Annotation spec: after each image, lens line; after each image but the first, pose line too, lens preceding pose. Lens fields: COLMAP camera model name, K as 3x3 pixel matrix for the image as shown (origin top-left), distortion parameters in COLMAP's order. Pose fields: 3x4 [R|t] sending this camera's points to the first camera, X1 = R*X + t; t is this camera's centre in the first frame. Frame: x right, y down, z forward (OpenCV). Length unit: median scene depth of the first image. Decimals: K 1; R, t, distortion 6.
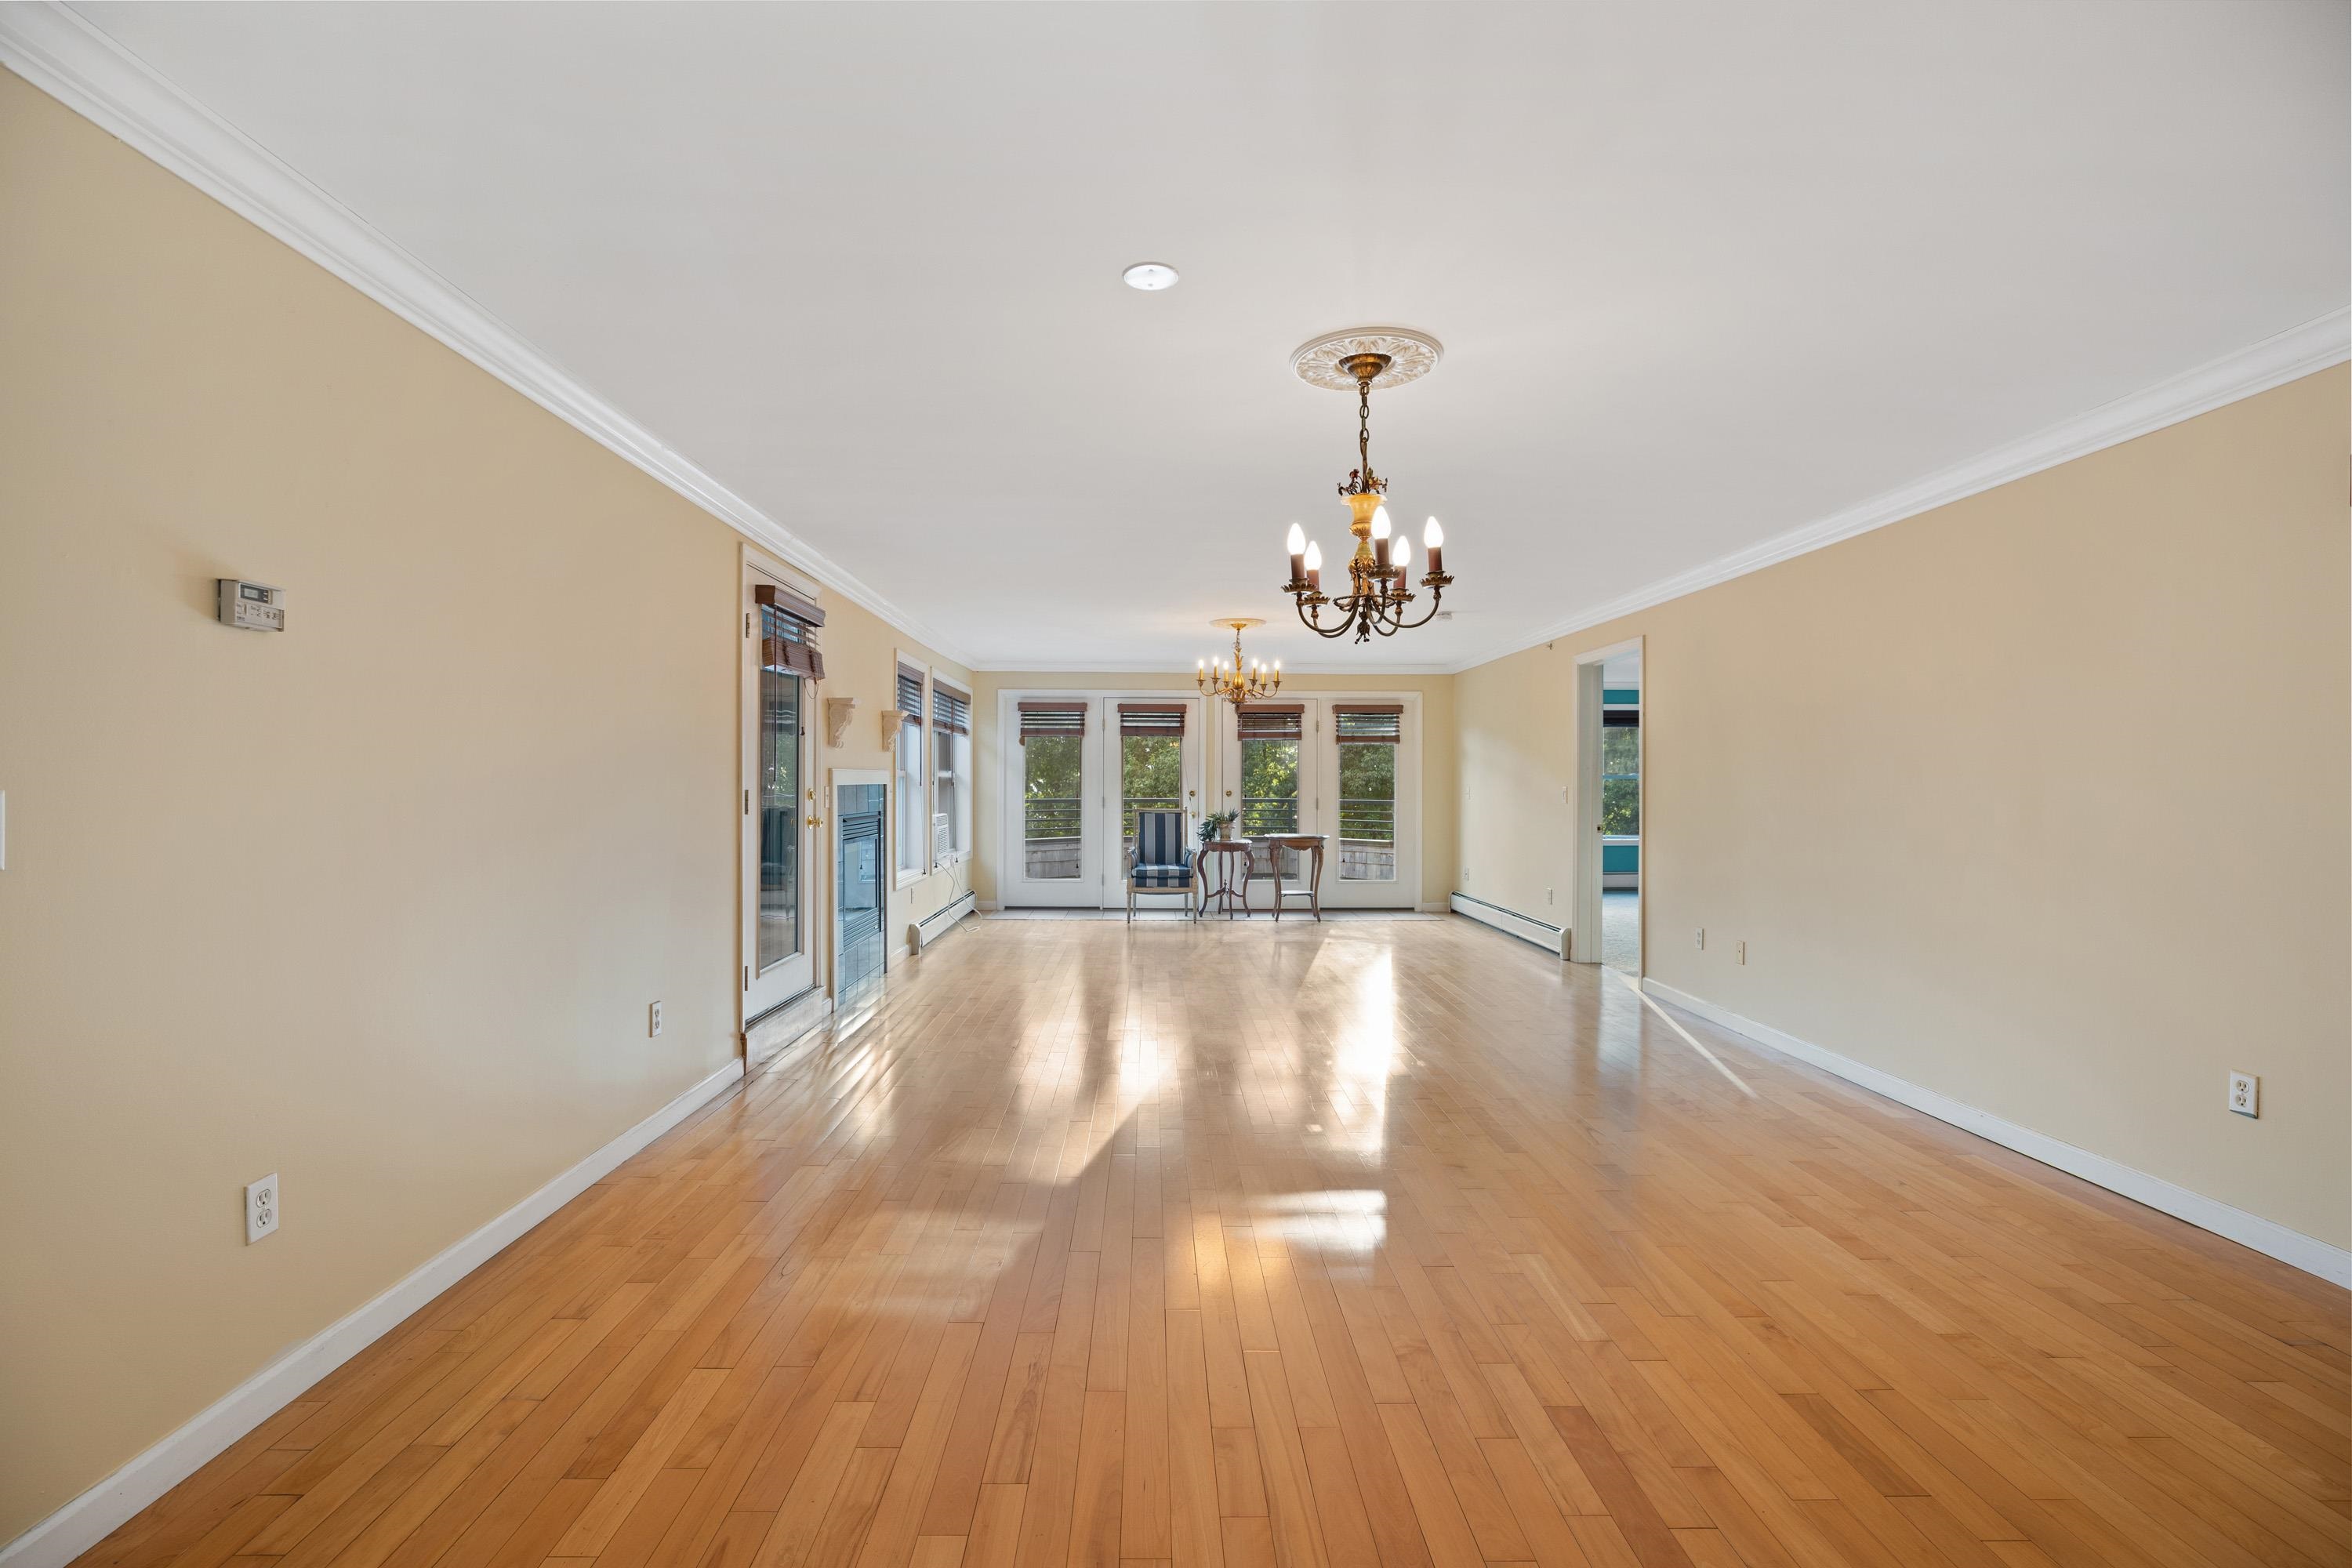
lens RADIAL K [[1071.5, 0, 1165.3], [0, 1071.5, 780.0], [0, 0, 1]] dist [-0.024395, 0.010751]
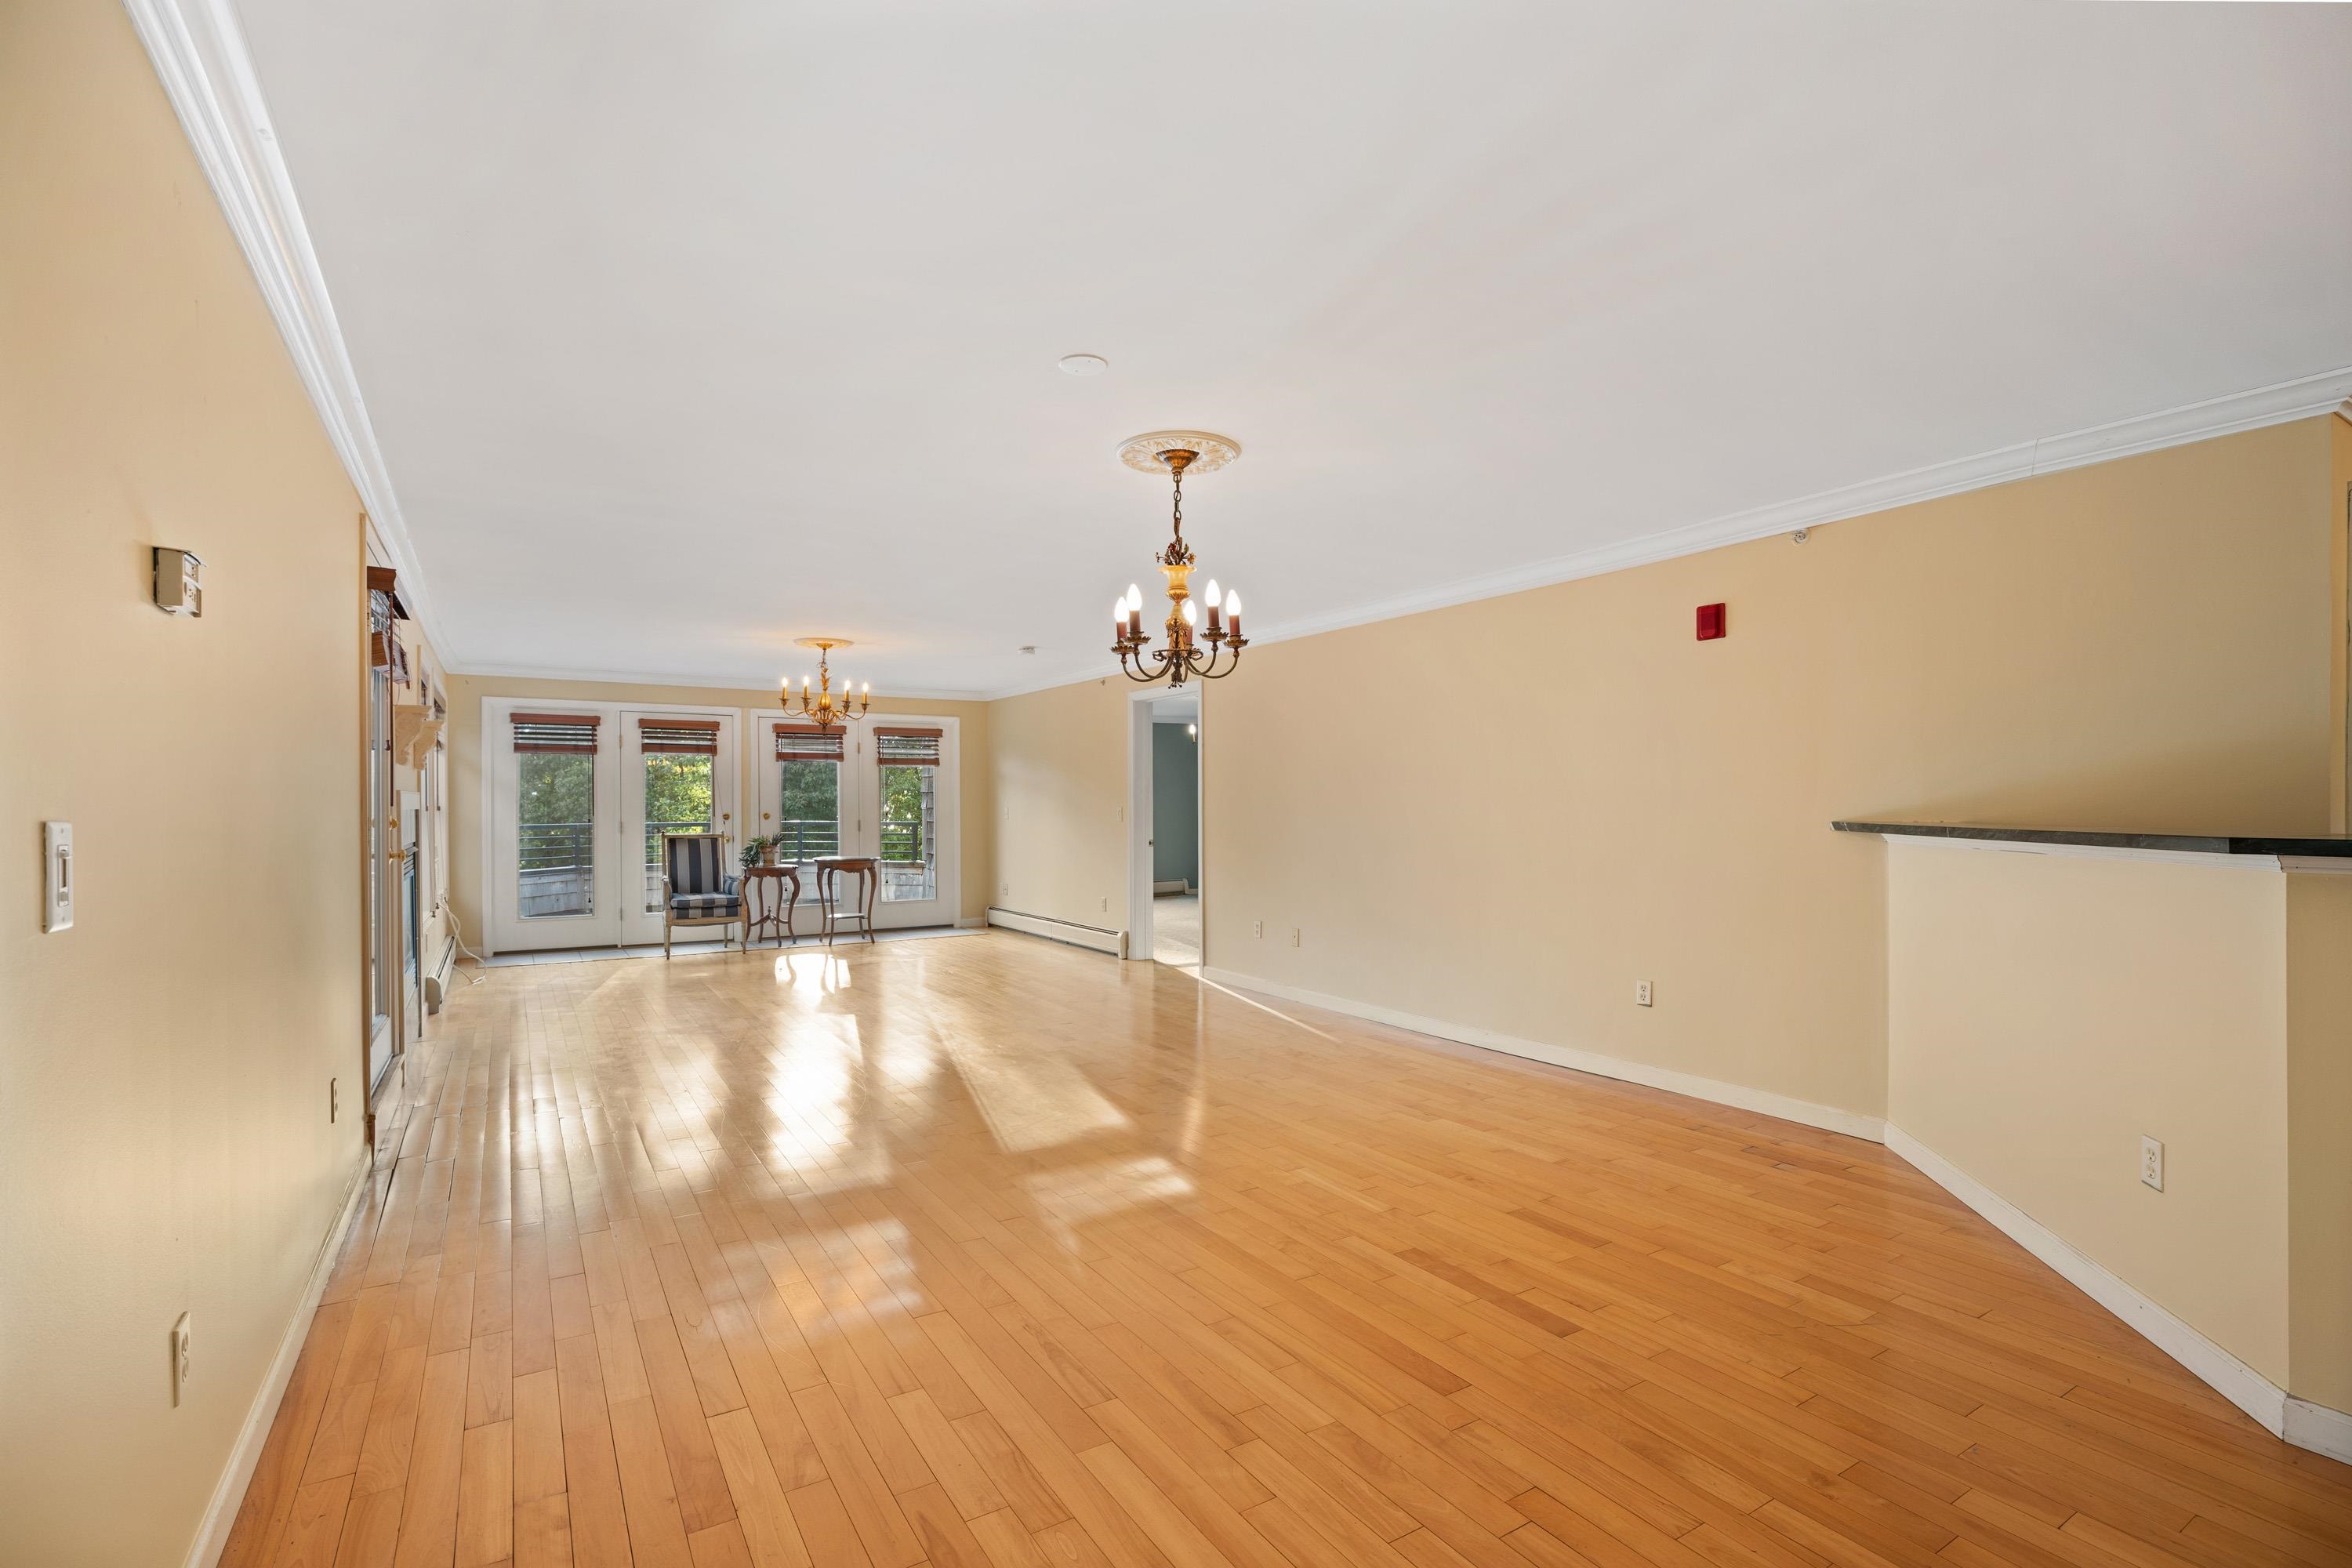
lens RADIAL K [[1087.2, 0, 1168.6], [0, 1087.2, 799.2], [0, 0, 1]] dist [-0.027216, 0.012724]
pose [[0.853232, -0.002678, 0.521524, -0.181945], [0.003749, 0.999992, -0.000998, -0.000699], [-0.521517, 0.002807, 0.853236, -0.014841]]
